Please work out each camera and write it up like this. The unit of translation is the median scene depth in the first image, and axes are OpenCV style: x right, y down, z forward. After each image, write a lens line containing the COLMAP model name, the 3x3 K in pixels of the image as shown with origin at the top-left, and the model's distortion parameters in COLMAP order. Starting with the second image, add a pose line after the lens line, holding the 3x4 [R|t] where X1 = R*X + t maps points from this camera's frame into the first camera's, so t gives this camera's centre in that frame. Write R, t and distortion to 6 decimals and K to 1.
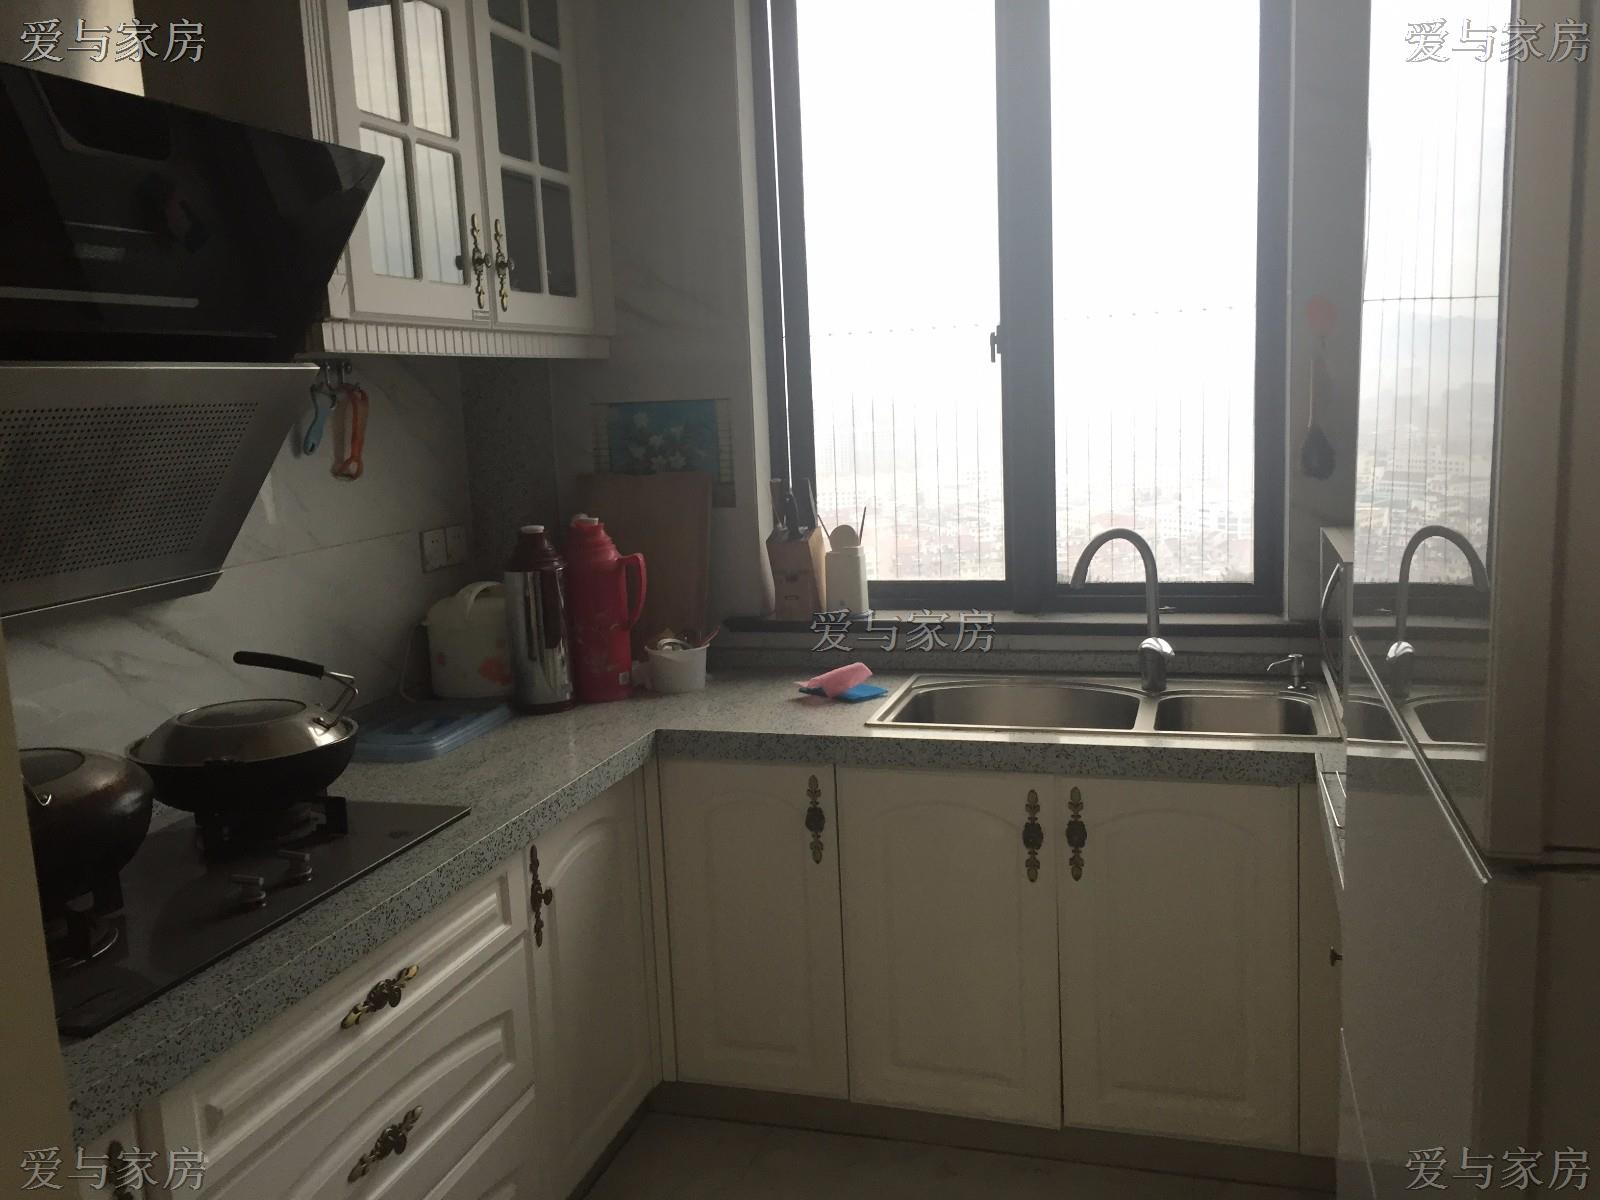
lens RADIAL K [[1340.2, 0, 800.0], [0, 1340.2, 600.0], [0, 0, 1]] dist [0.068254, -0.082295]
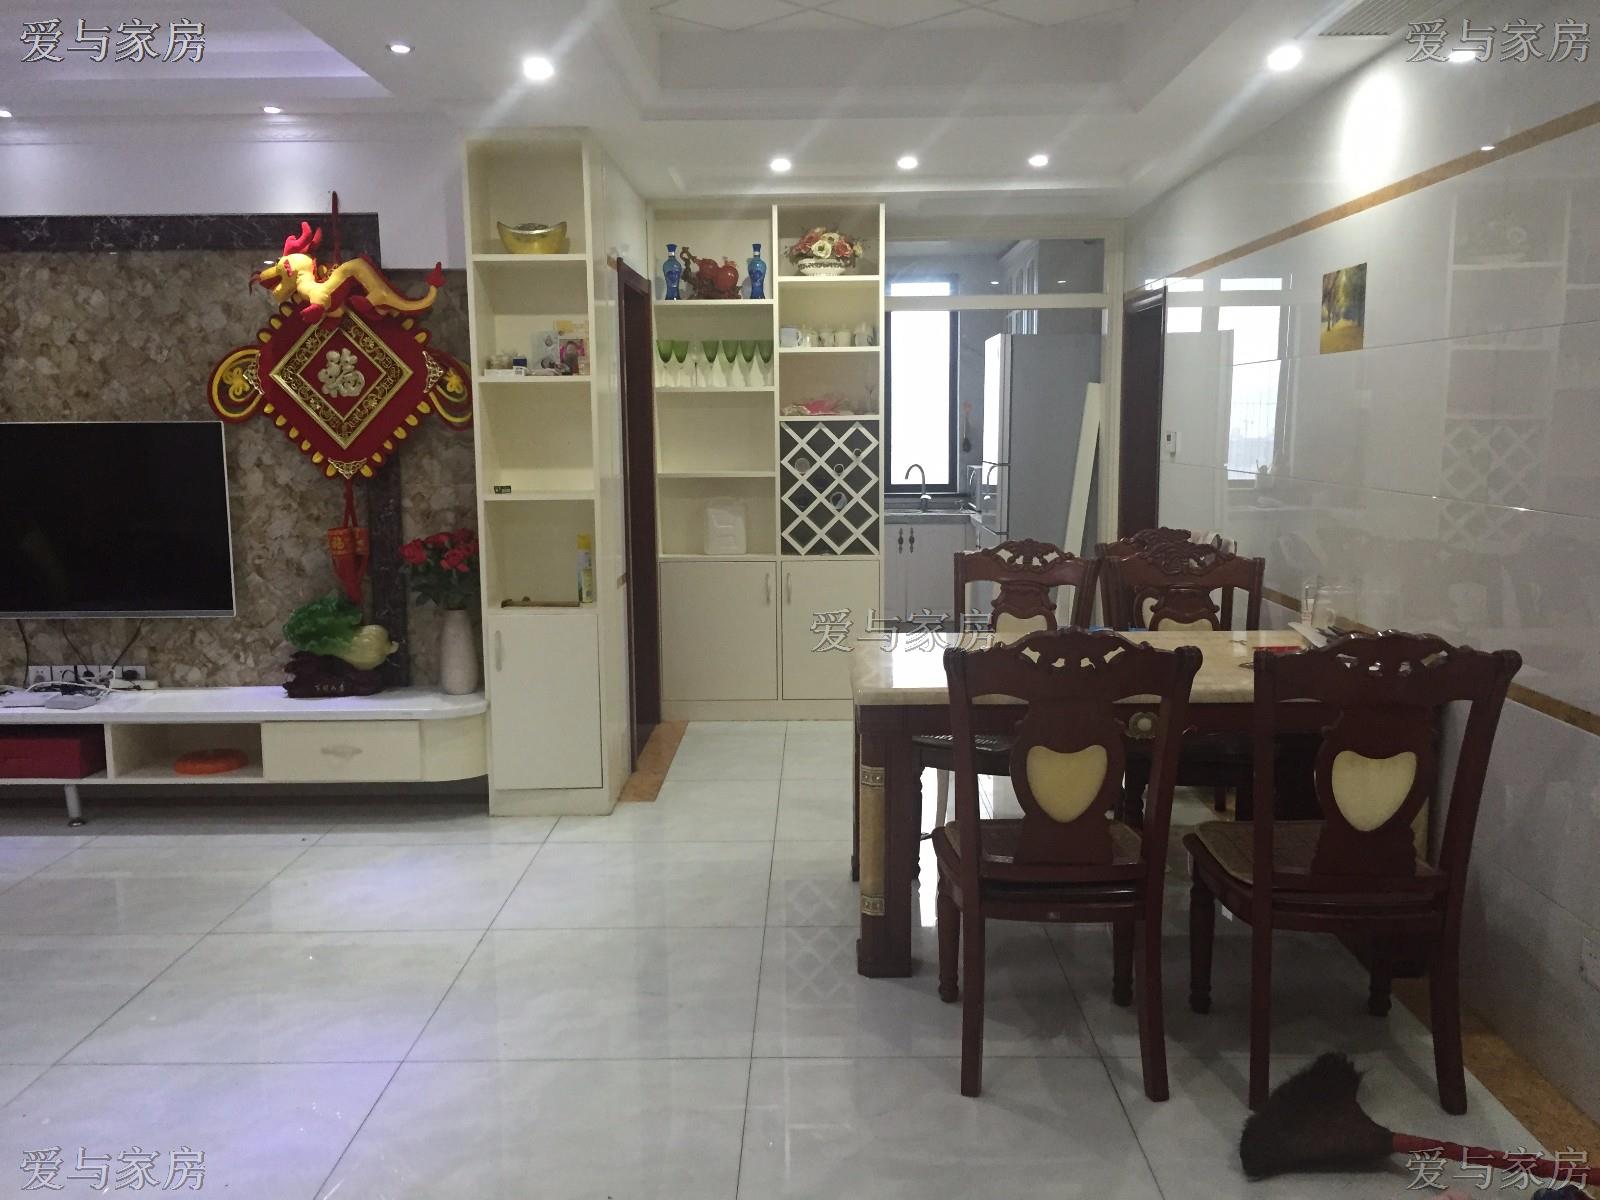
lens RADIAL K [[1340.2, 0, 800.0], [0, 1340.2, 600.0], [0, 0, 1]] dist [0.068254, -0.082295]
pose [[0.962396, -0.000176, 0.271650, -1.182603], [0.007714, 0.999614, -0.026679, 0.451579], [-0.271540, 0.027771, 0.962026, -2.705667]]
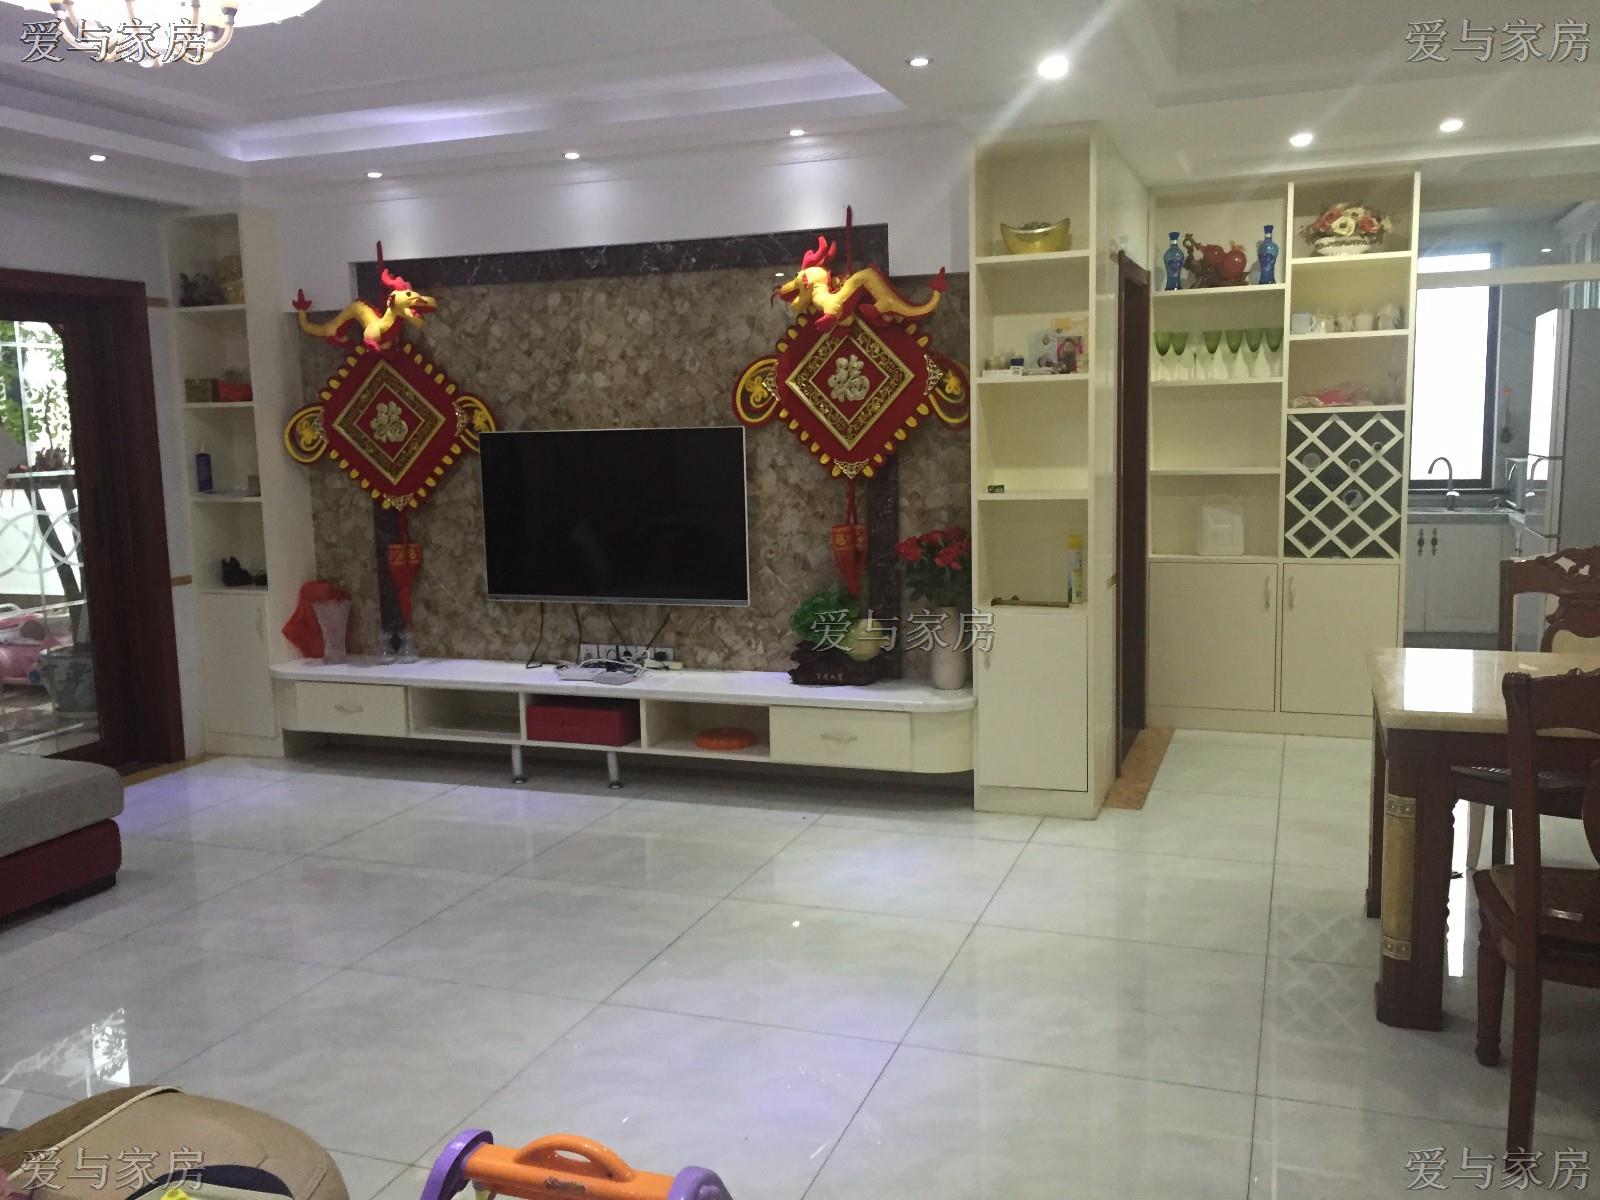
lens RADIAL K [[1340.2, 0, 800.0], [0, 1340.2, 600.0], [0, 0, 1]] dist [0.068254, -0.082295]
pose [[0.997739, 0.027749, -0.061204, -1.248167], [-0.028788, 0.999455, -0.016155, 0.433311], [0.060722, 0.017881, 0.997995, -2.687445]]
